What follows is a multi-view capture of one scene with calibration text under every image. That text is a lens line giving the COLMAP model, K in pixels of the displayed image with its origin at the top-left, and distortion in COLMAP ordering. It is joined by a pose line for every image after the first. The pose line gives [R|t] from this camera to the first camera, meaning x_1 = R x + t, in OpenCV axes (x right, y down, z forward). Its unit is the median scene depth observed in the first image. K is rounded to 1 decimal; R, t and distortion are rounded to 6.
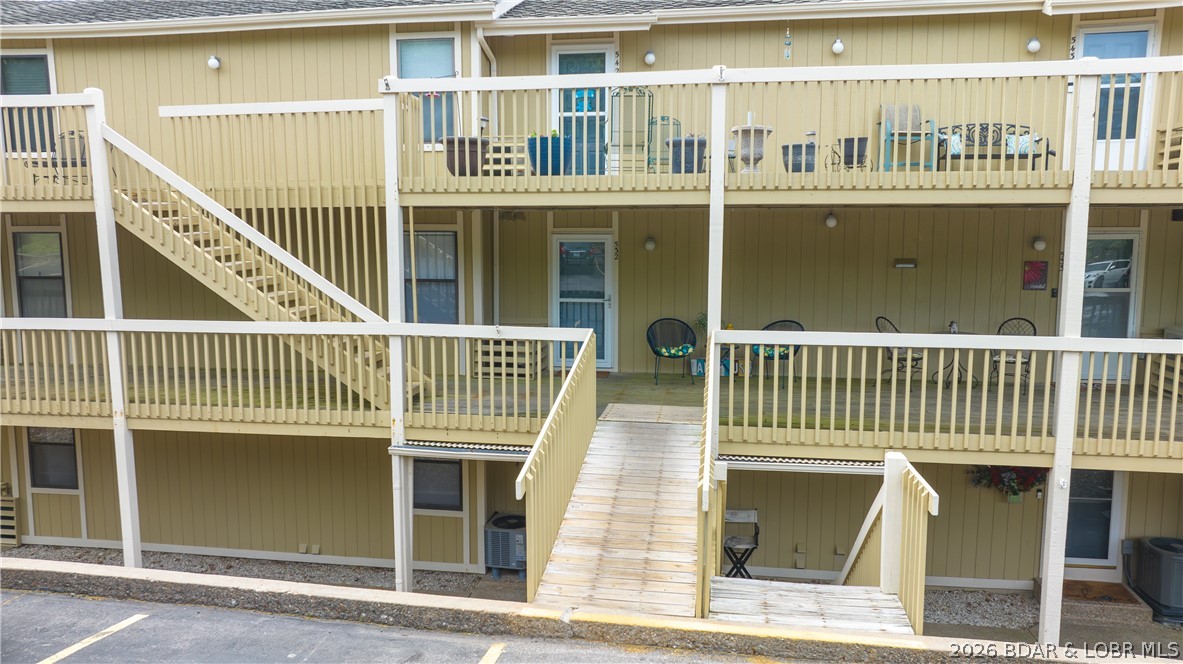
lens RADIAL K [[840.6, 0, 595.4], [0, 840.6, 338.1], [0, 0, 1]] dist [-0.004699, 0.000816]
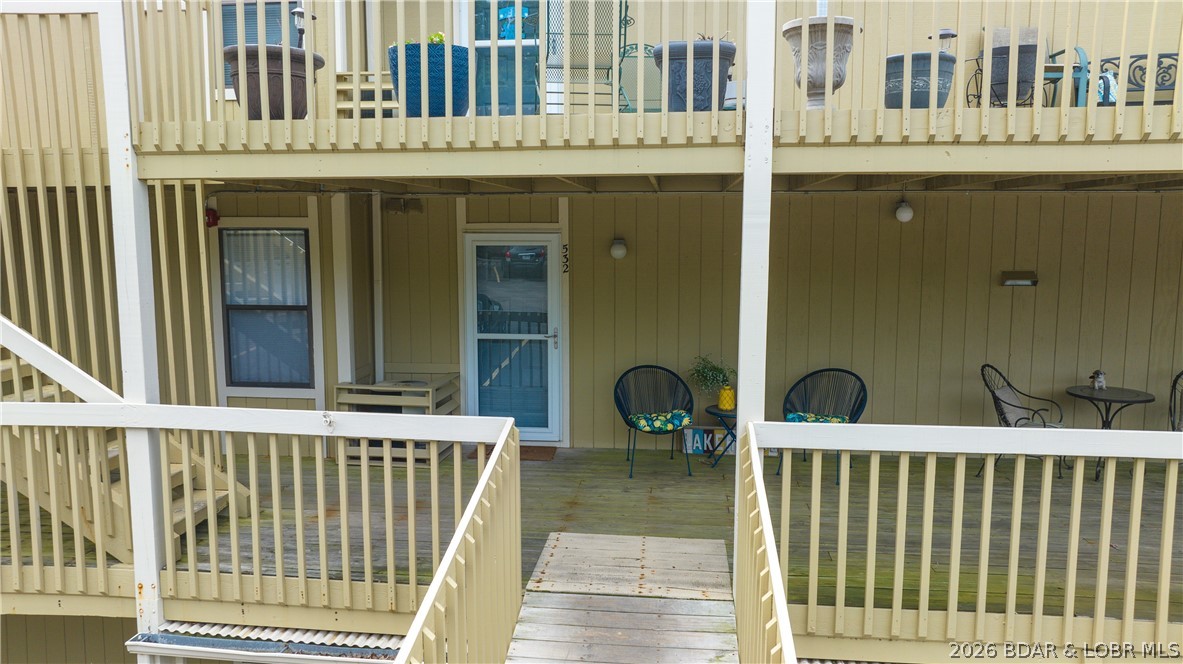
lens RADIAL K [[836.1, 0, 591.5], [0, 836.1, 332.0], [0, 0, 1]] dist [-0.012003, -0.003030]
pose [[0.999036, -0.006125, 0.043468, 0.021624], [0.006361, 0.999966, -0.005303, -0.058167], [-0.043434, 0.005574, 0.999041, 0.472044]]
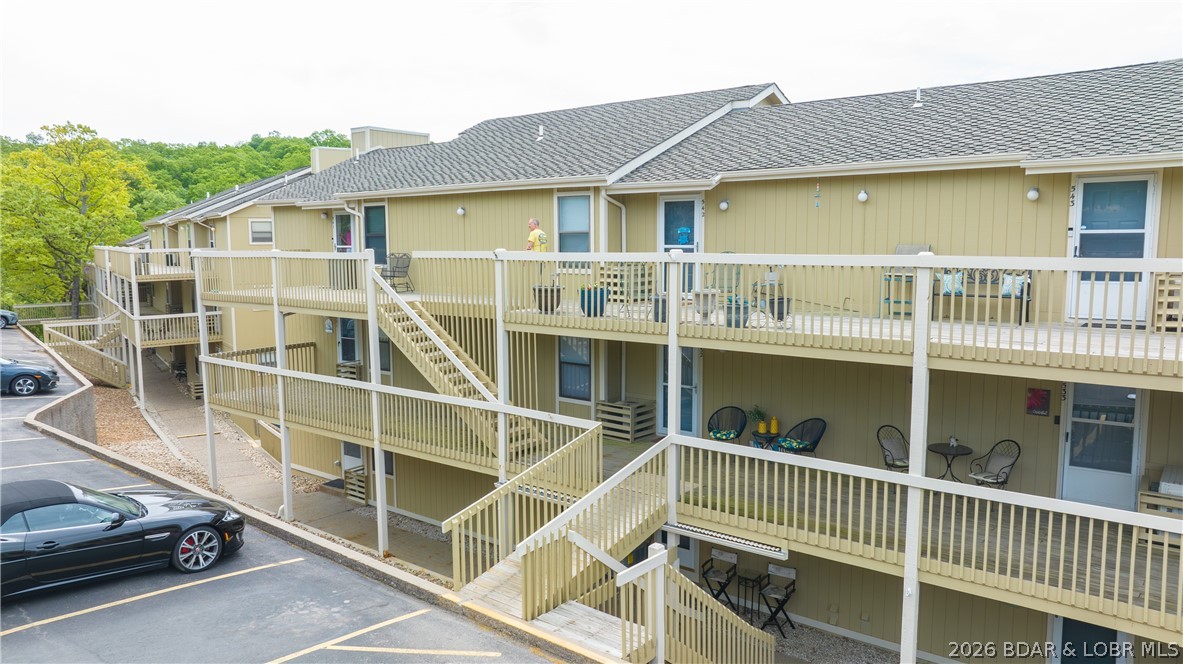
lens RADIAL K [[836.1, 0, 591.5], [0, 836.1, 332.0], [0, 0, 1]] dist [-0.012003, -0.003030]
pose [[0.868149, 0.050210, -0.493758, 0.664785], [-0.053148, 0.998554, 0.008097, -0.172657], [0.493450, 0.019213, 0.869562, -0.265459]]
